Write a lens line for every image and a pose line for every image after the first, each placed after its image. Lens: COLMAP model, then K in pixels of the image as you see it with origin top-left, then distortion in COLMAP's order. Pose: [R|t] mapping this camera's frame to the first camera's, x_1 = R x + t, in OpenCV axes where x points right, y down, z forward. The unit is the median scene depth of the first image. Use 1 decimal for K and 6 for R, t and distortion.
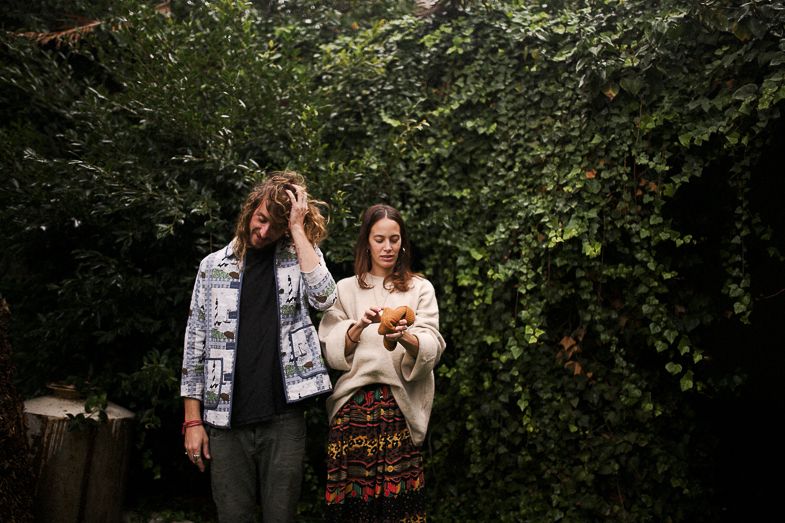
lens RADIAL K [[750.1, 0, 392.5], [0, 750.1, 261.5], [0, 0, 1]] dist [-0.078446, 0.105640]
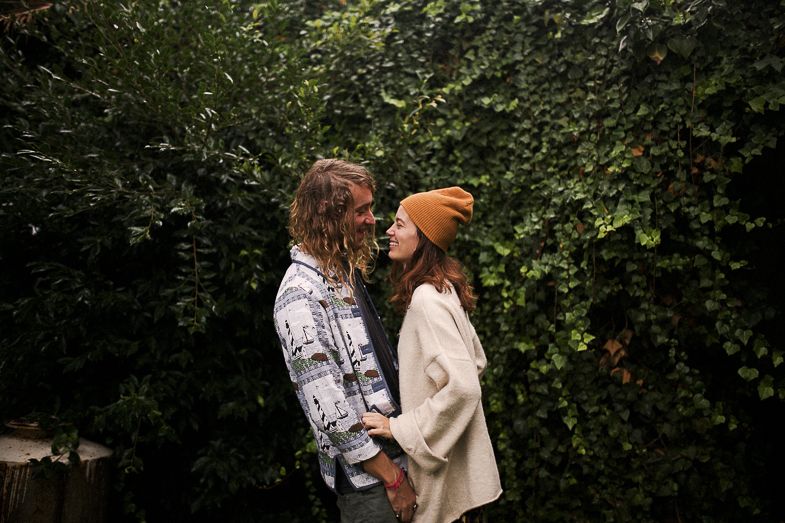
lens RADIAL K [[750.1, 0, 392.5], [0, 750.1, 261.5], [0, 0, 1]] dist [-0.078446, 0.105640]
pose [[0.998598, -0.038466, 0.036378, -0.048548], [0.038391, 0.999259, 0.002770, -0.002717], [-0.036457, -0.001370, 0.999334, 0.139292]]
